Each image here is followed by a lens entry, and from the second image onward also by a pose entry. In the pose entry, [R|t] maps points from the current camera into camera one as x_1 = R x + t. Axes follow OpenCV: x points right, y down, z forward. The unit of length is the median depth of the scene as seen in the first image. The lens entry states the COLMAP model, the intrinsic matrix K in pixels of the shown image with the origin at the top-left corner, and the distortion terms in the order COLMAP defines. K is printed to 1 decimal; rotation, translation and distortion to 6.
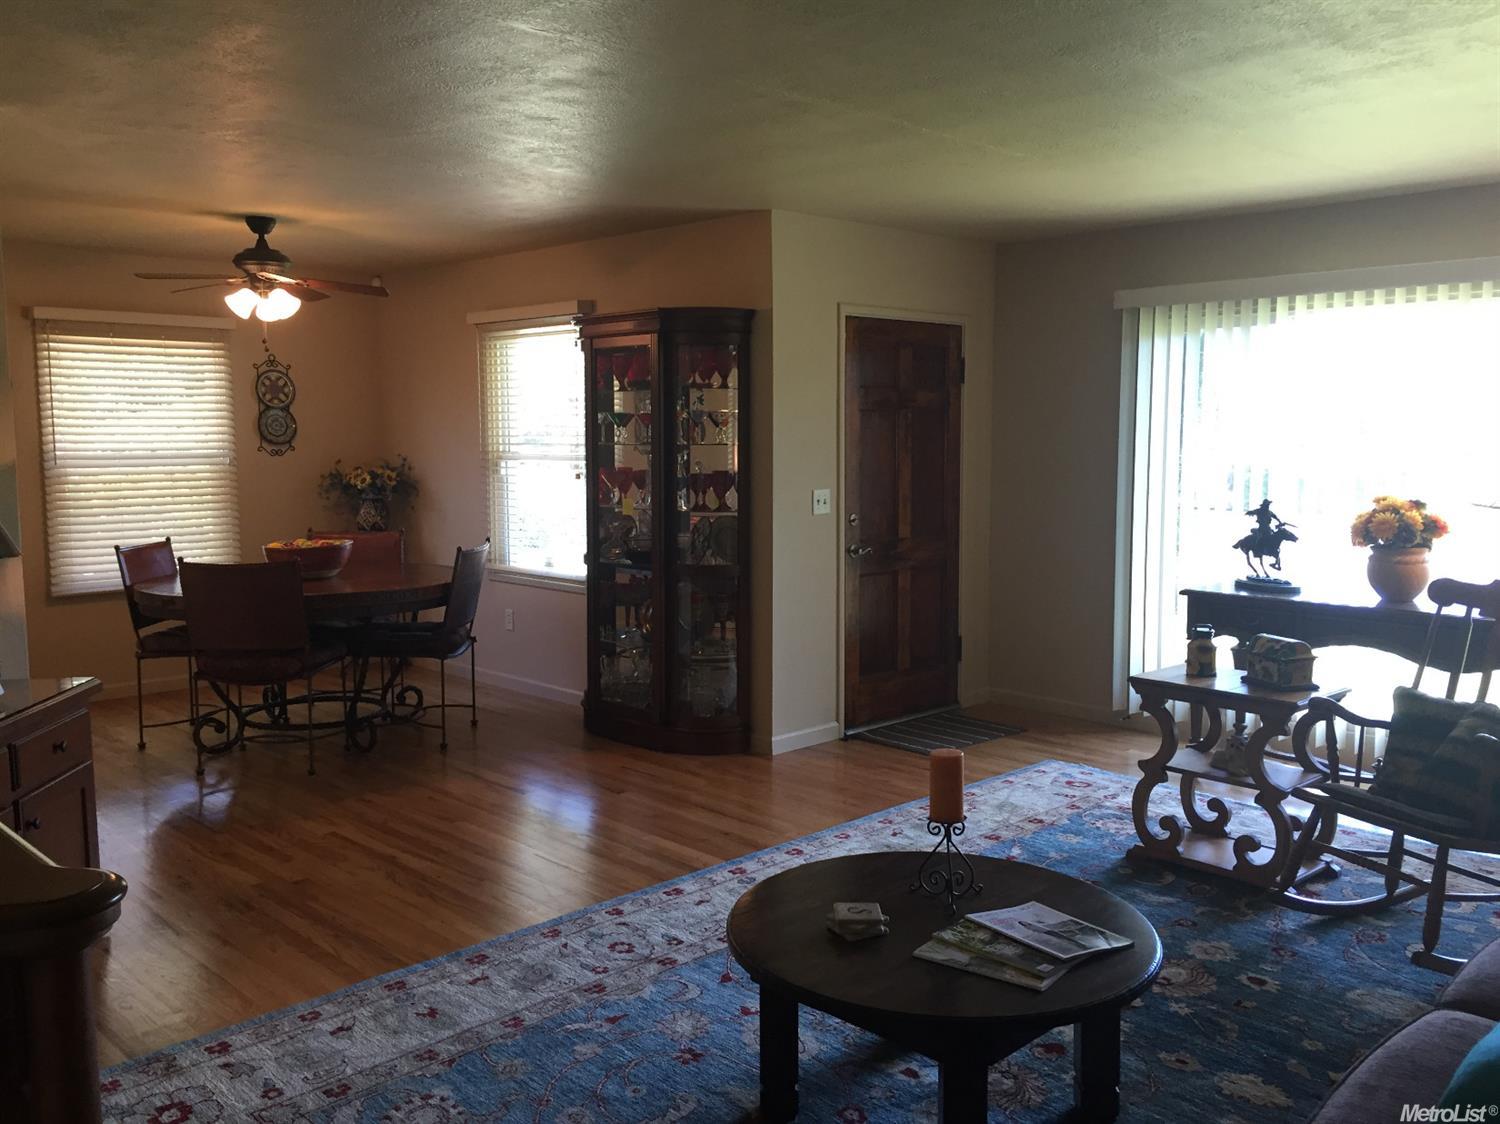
lens RADIAL K [[1285.5, 0, 749.4], [0, 1285.5, 560.1], [0, 0, 1]] dist [0.078810, -0.098563]
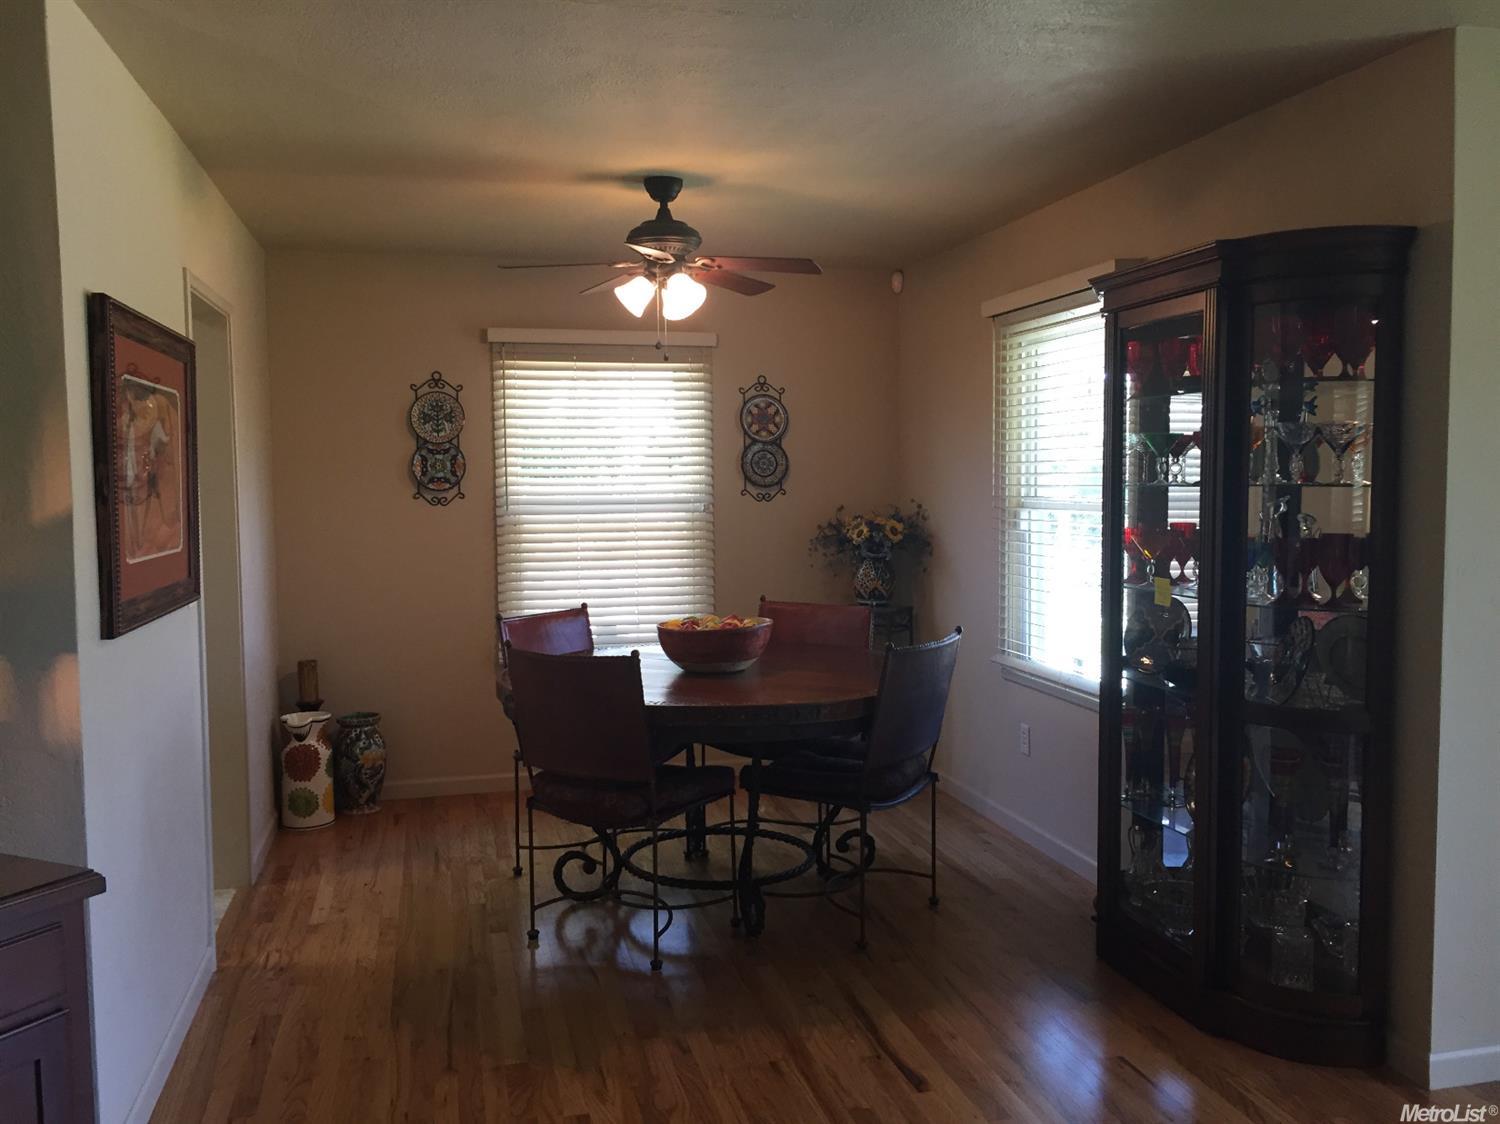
lens RADIAL K [[1285.5, 0, 749.7], [0, 1285.5, 555.7], [0, 0, 1]] dist [0.078810, -0.098563]
pose [[0.863832, 0.027650, -0.503021, 0.037392], [-0.045462, 0.998697, -0.023176, -0.034178], [0.501725, 0.042889, 0.863964, 0.381014]]
